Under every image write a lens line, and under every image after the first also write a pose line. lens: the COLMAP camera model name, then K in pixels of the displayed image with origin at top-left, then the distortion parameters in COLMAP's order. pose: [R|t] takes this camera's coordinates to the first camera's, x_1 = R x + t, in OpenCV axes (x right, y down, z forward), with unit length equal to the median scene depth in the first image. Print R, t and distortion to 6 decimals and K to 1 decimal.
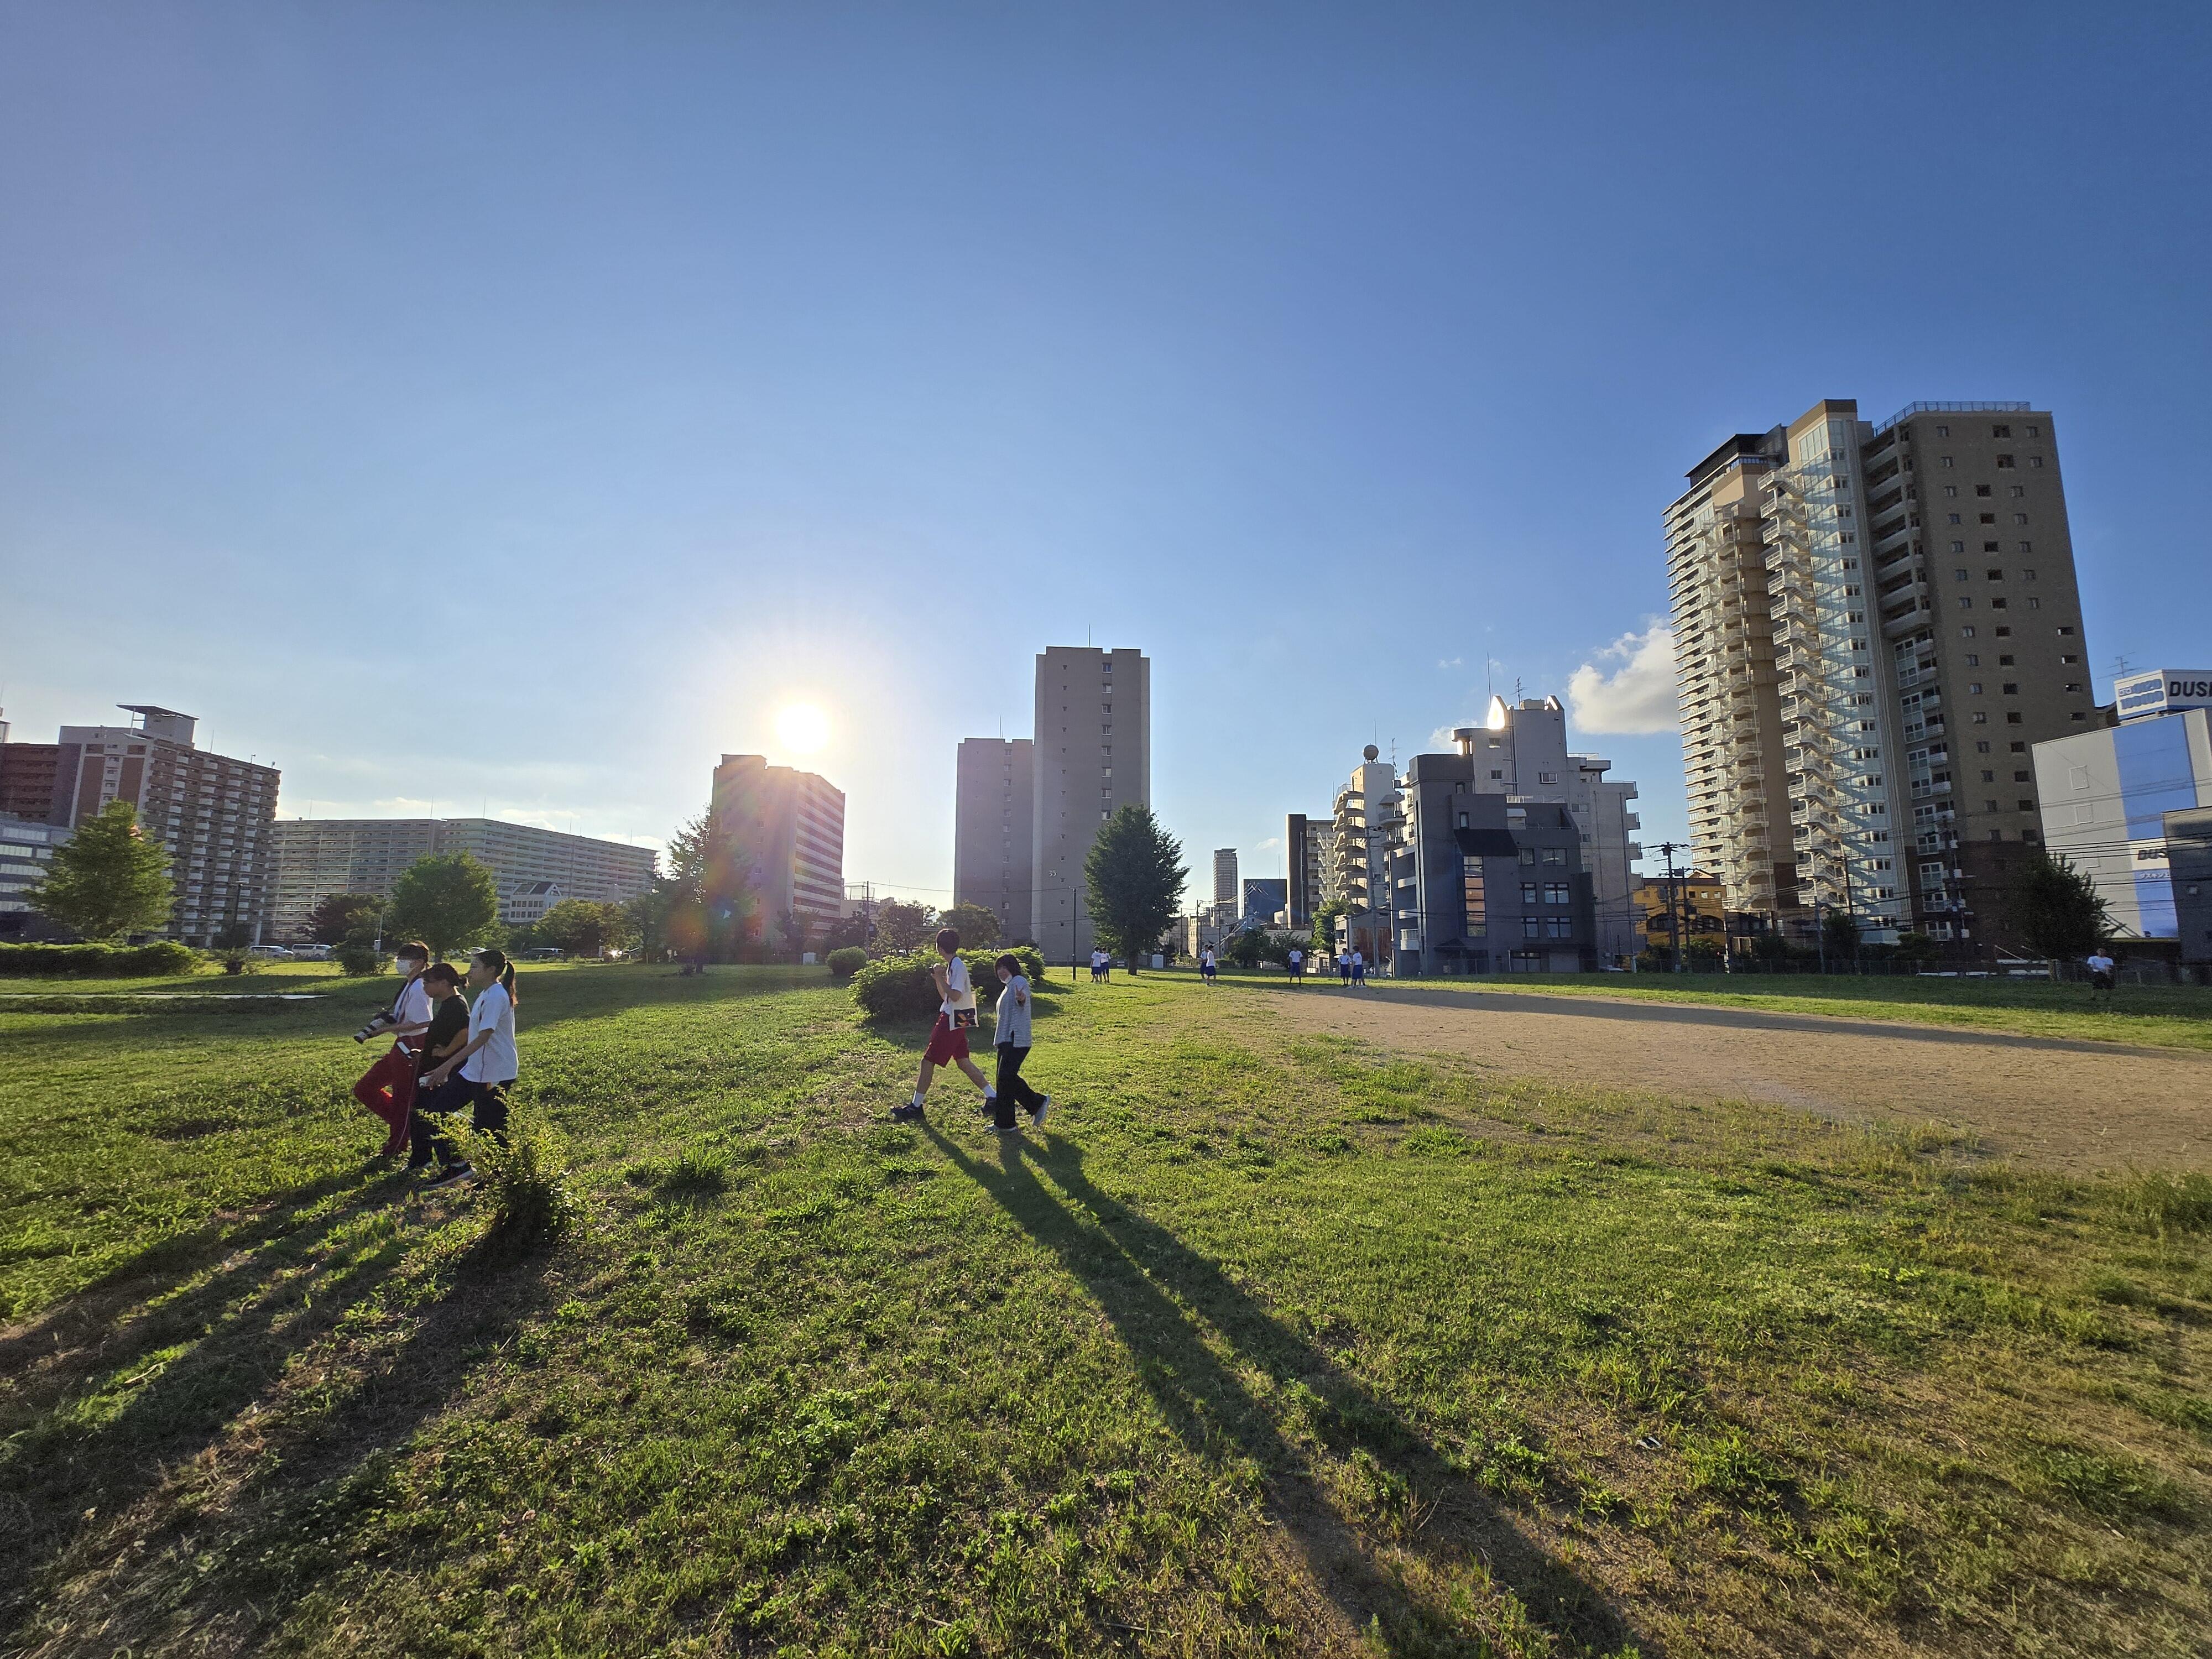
lens RADIAL K [[887.3, 0, 1099.3], [0, 887.3, 828.3], [0, 0, 1]] dist [0.000488, 0.000007]
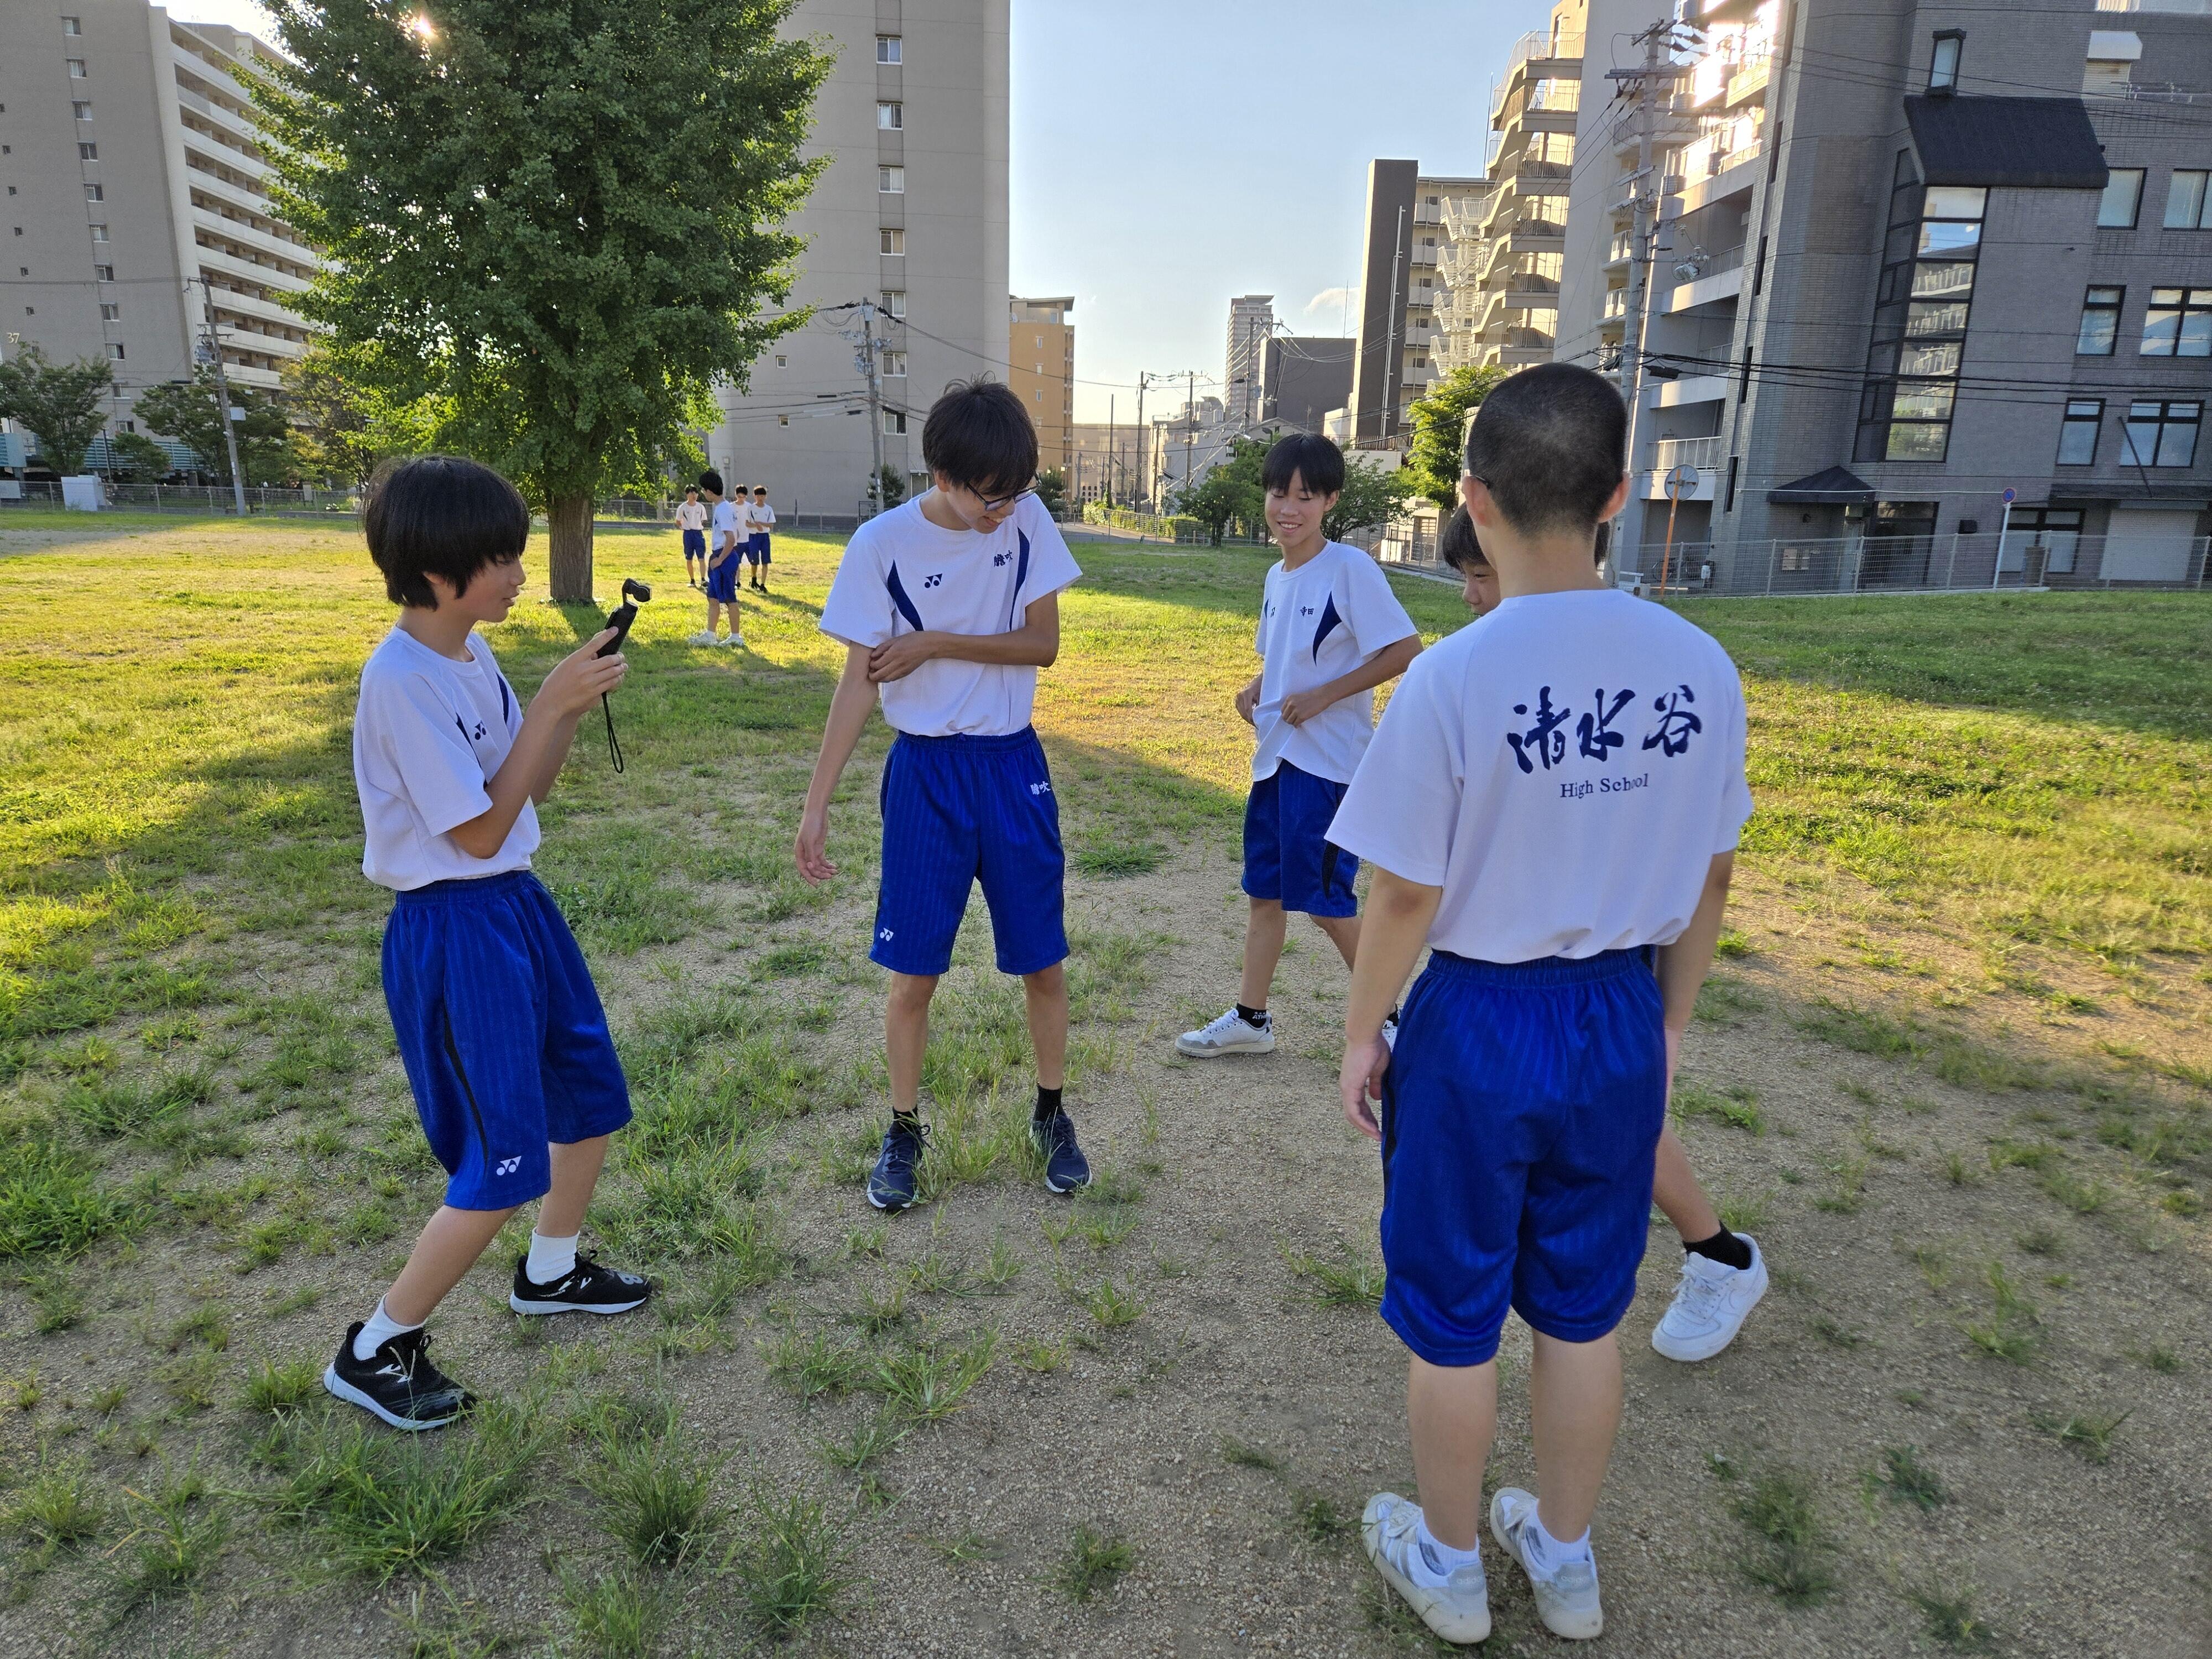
lens RADIAL K [[1472.0, 0, 1102.8], [0, 1472.0, 835.1], [0, 0, 1]] dist [0.047821, 0.001490]
pose [[0.999057, 0.005793, 0.043038, 0.076520], [-0.020766, 0.934132, 0.356323, 0.043140], [-0.038139, -0.356880, 0.933371, 0.320067]]
